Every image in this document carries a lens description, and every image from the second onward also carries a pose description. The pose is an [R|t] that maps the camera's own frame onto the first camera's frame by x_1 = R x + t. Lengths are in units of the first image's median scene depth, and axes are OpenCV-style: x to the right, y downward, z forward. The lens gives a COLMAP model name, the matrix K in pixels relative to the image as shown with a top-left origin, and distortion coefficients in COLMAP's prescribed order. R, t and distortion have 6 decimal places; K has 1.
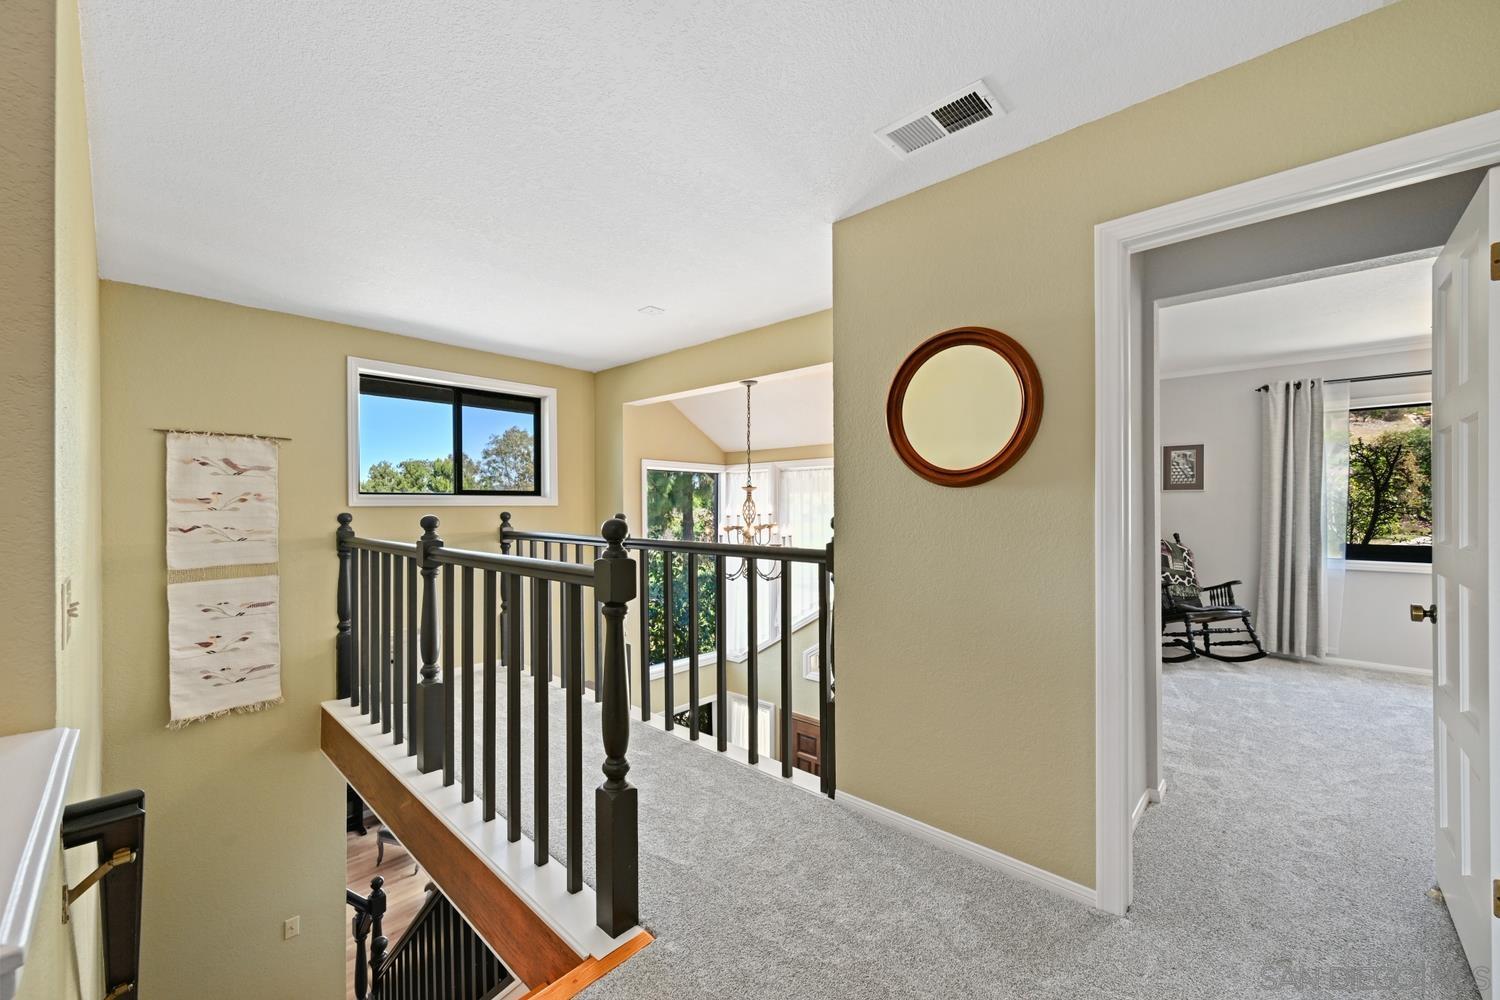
lens RADIAL K [[587.1, 0, 756.7], [0, 587.1, 504.8], [0, 0, 1]] dist [-0.002272, -0.000233]
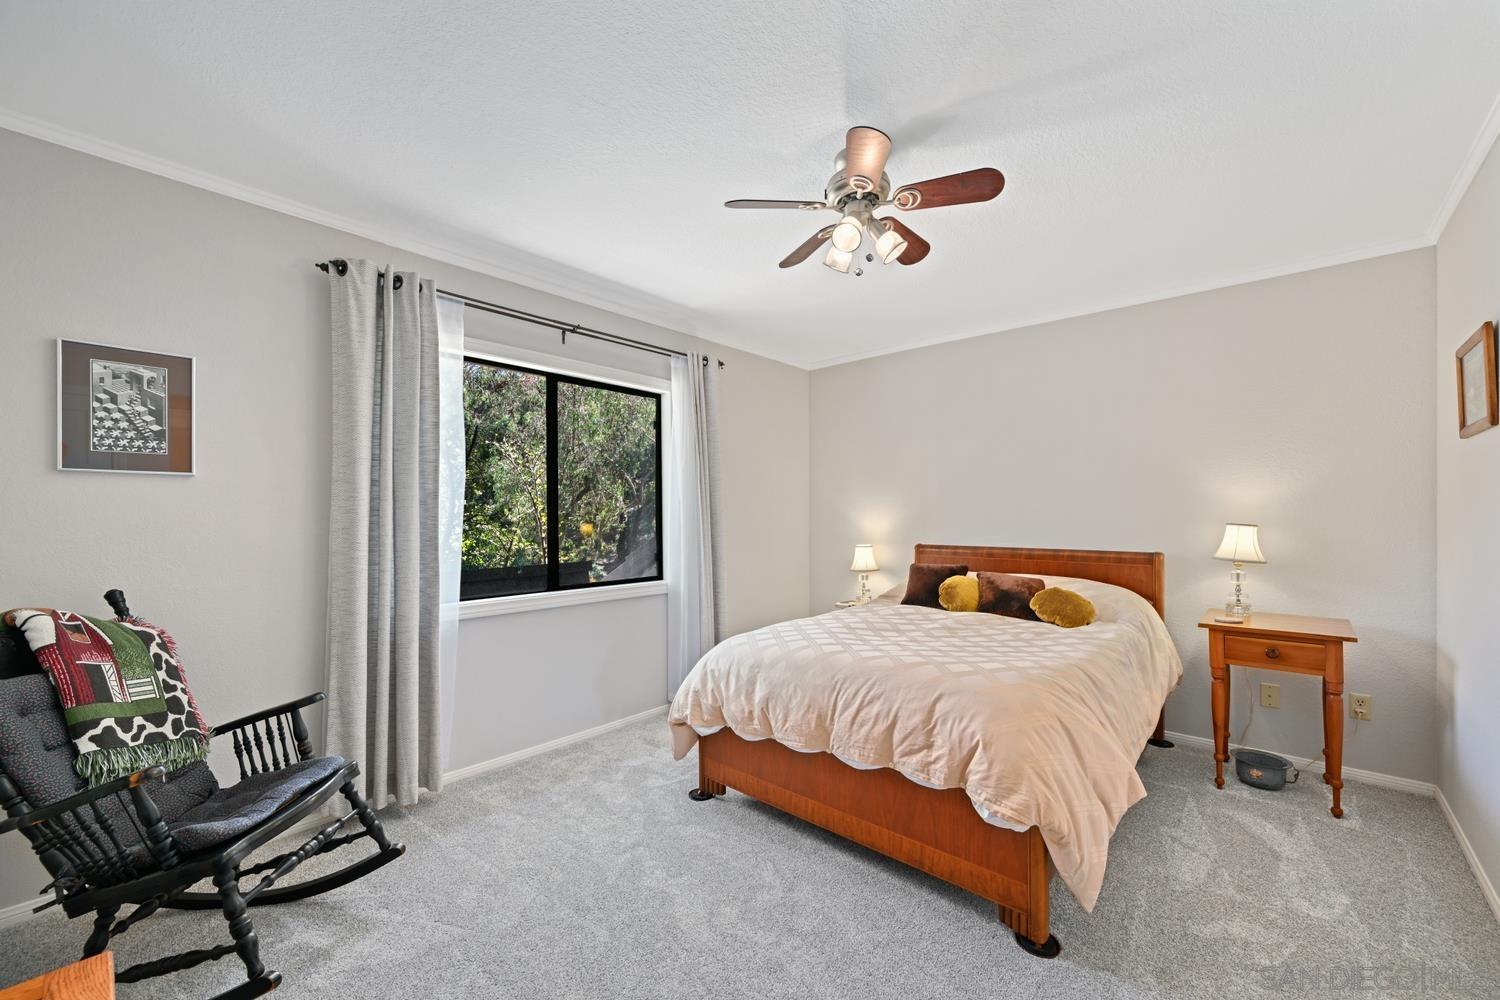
lens RADIAL K [[587.1, 0, 756.7], [0, 587.1, 504.8], [0, 0, 1]] dist [-0.002272, -0.000233]
pose [[-0.013166, -0.002109, 0.999911, 0.377597], [-0.003416, 0.999992, 0.002064, -0.005899], [-0.999907, -0.003388, -0.013173, 0.654523]]
